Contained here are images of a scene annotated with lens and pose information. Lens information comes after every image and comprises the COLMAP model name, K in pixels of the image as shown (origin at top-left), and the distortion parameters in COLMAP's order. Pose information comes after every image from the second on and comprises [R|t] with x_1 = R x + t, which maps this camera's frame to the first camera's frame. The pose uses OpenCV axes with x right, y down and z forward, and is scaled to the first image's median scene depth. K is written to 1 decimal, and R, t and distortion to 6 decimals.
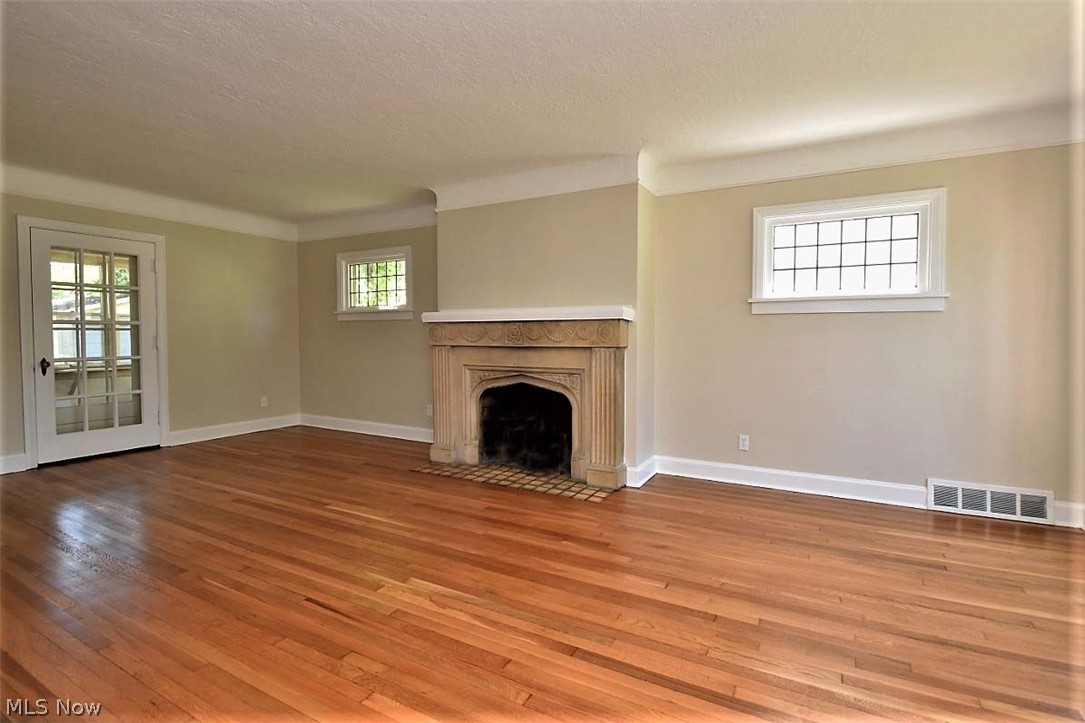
lens RADIAL K [[477.8, 0, 544.3], [0, 477.8, 353.0], [0, 0, 1]] dist [-0.027228, -0.000242]
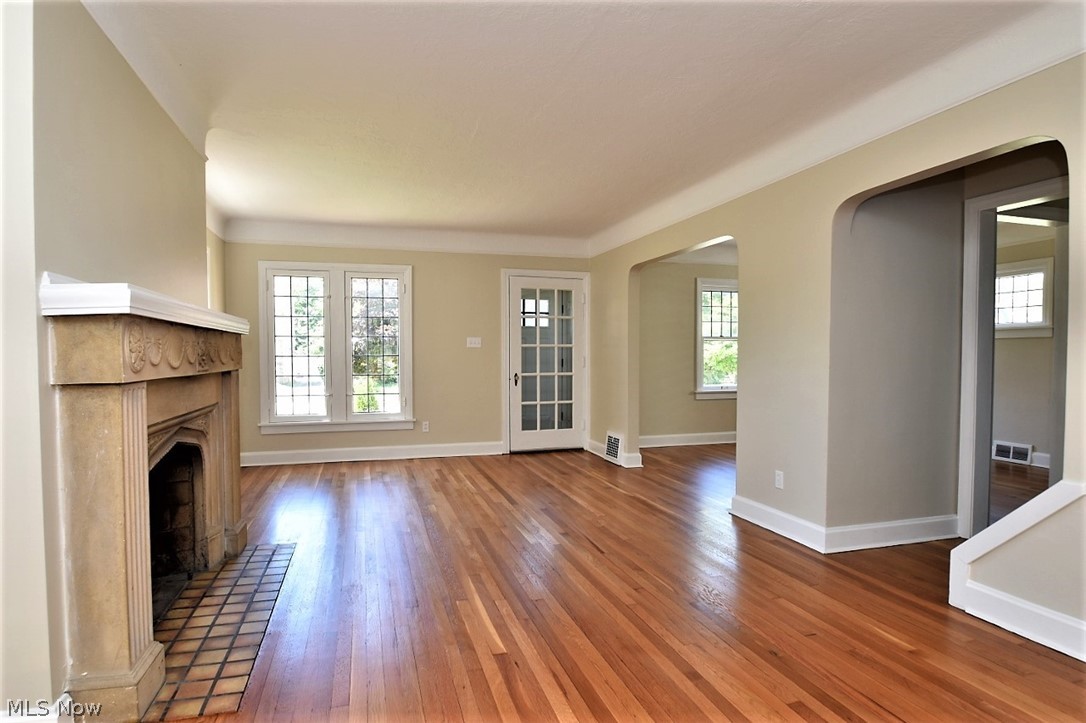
lens RADIAL K [[581.7, 0, 543.0], [0, 581.7, 361.5], [0, 0, 1]] dist [-0.068658, -0.000057]
pose [[-0.706207, -0.010449, 0.707929, -0.874521], [0.027462, 0.998734, 0.042136, -0.052390], [-0.707473, 0.049198, -0.705026, 1.279432]]
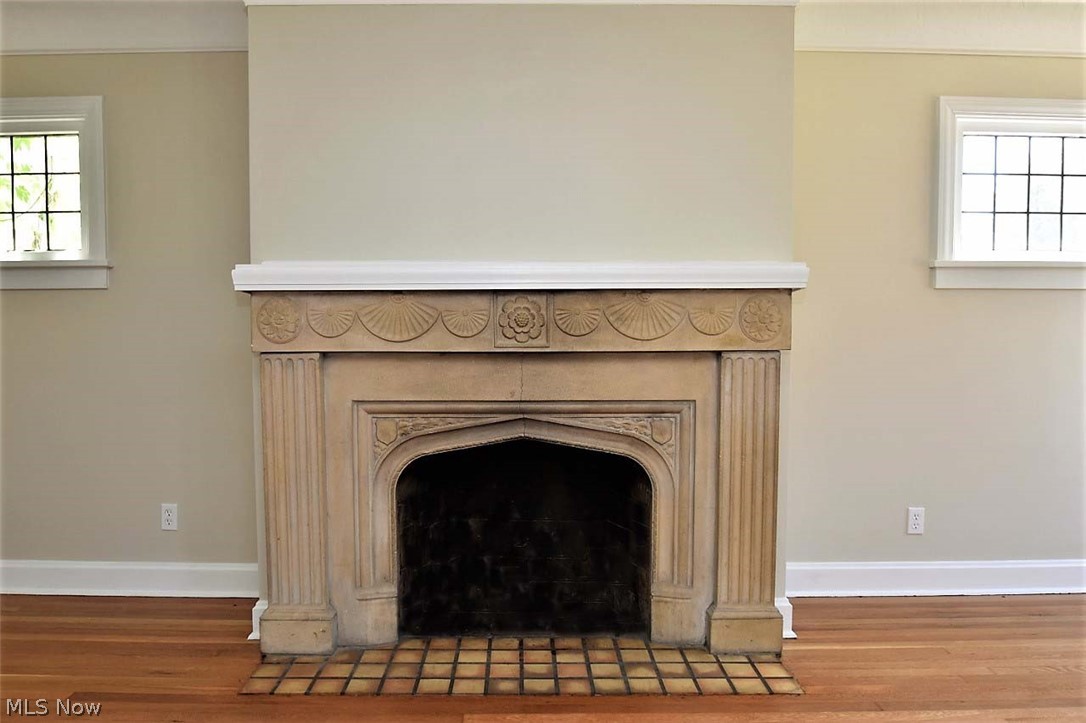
lens RADIAL K [[786.7, 0, 541.1], [0, 786.7, 383.9], [0, 0, 1]] dist [-0.055024, -0.001084]
pose [[0.883803, -0.032119, 0.466756, -0.397395], [0.019389, 0.999298, 0.032054, -0.008784], [-0.467458, -0.019279, 0.883805, 0.420375]]
